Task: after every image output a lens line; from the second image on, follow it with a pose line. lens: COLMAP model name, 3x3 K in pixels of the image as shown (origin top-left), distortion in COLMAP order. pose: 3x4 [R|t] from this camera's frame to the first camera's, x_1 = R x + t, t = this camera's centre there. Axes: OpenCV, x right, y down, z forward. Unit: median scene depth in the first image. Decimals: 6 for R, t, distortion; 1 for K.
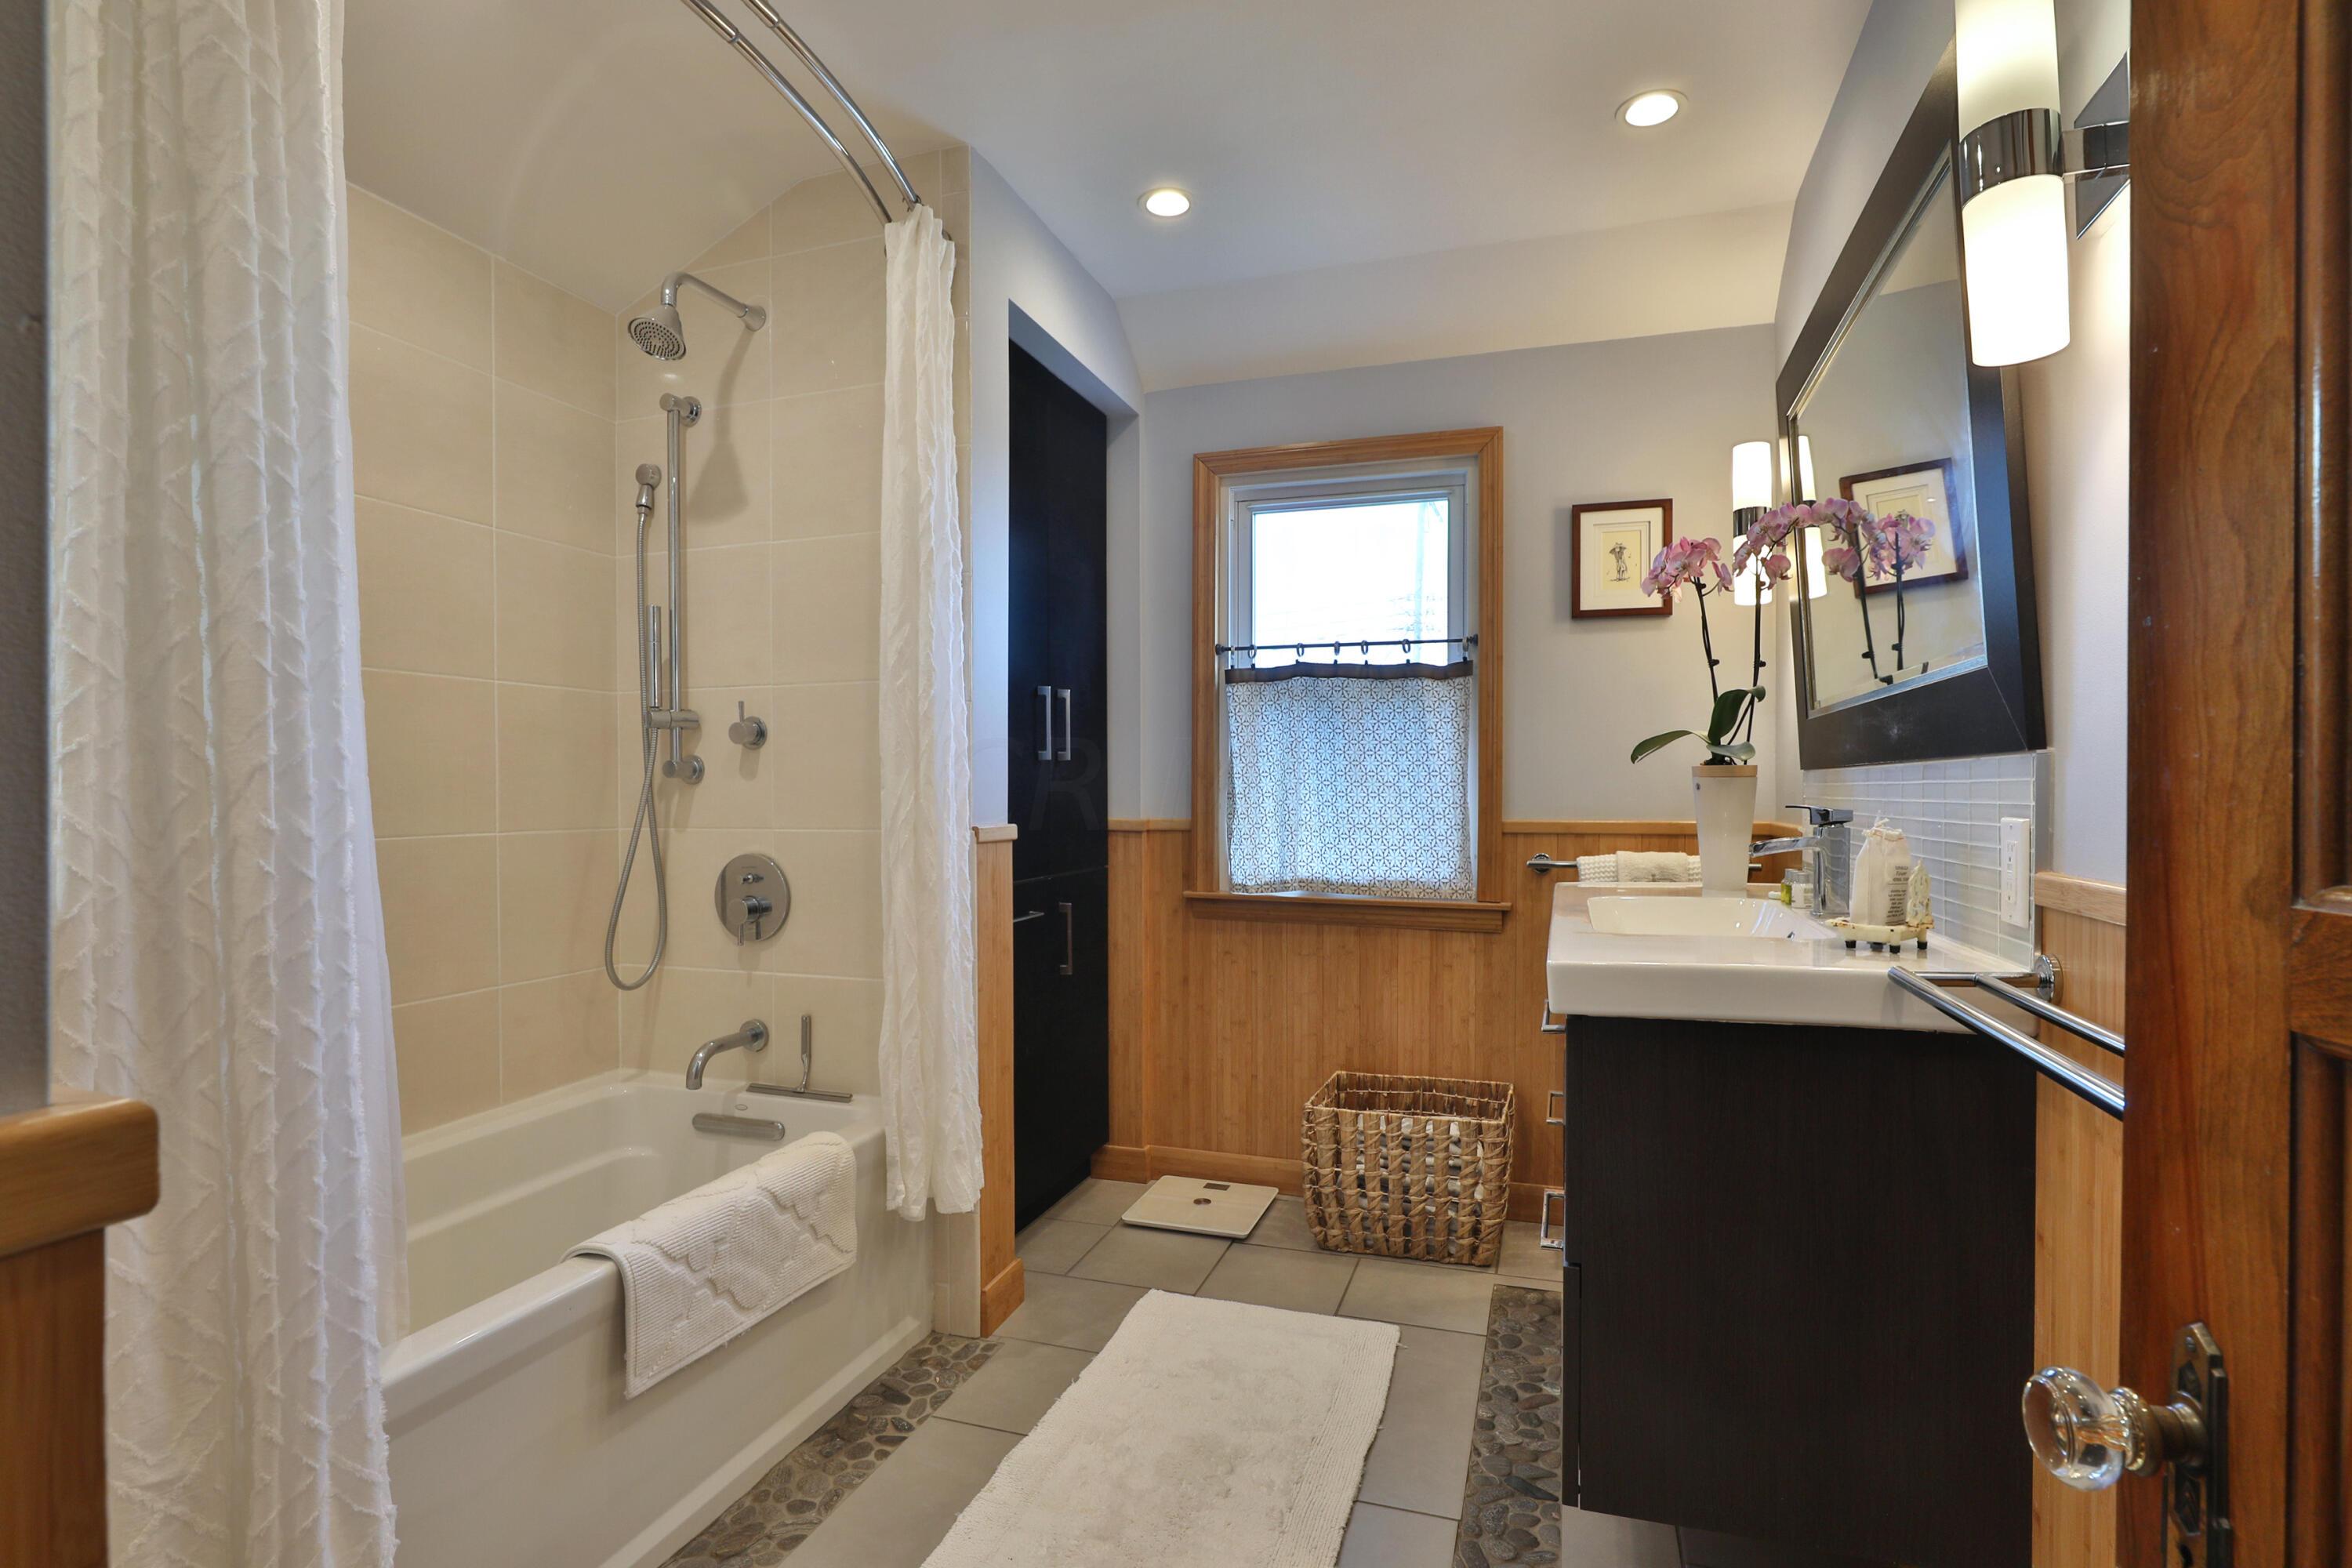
lens RADIAL K [[1162.1, 0, 1176.2], [0, 1162.1, 782.2], [0, 0, 1]] dist [-0.036477, 0.009951]
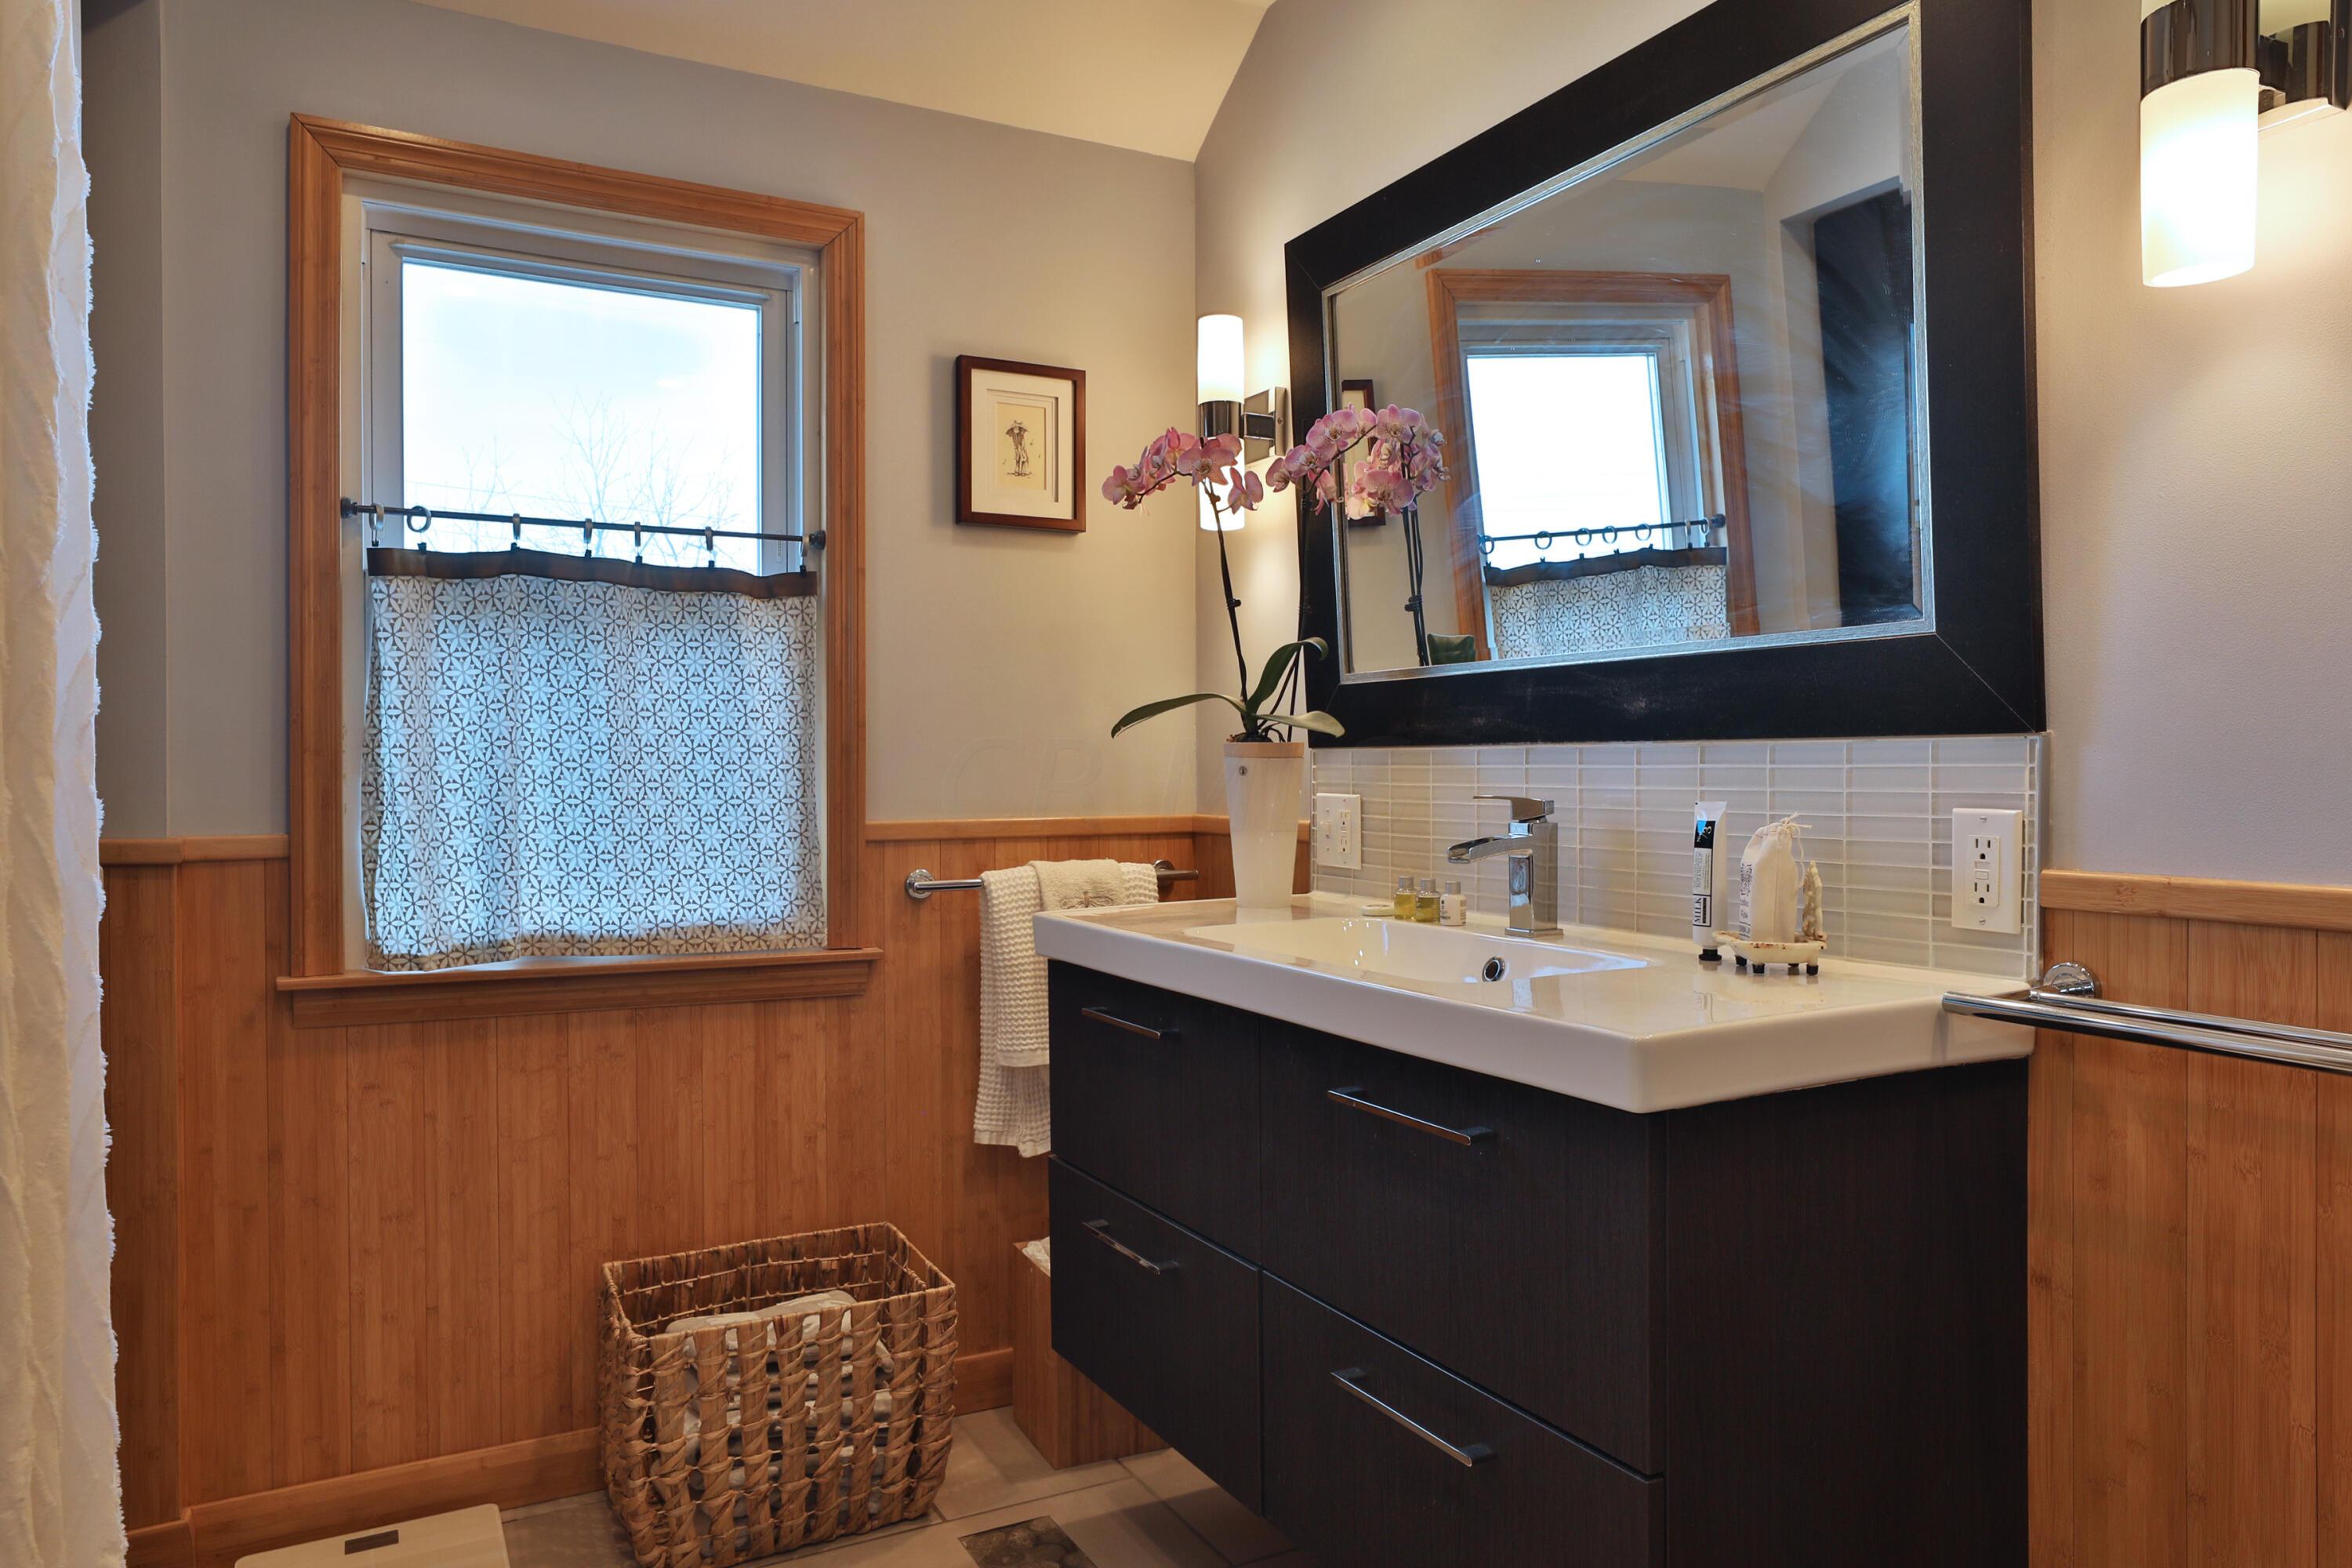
lens RADIAL K [[1581.6, 0, 1181.4], [0, 1581.6, 784.3], [0, 0, 1]] dist [0.004552, 0.018743]
pose [[0.686196, -0.010893, 0.727335, -0.236678], [-0.001193, 0.999870, 0.016100, -0.002659], [-0.727415, -0.011916, 0.686094, 0.253137]]
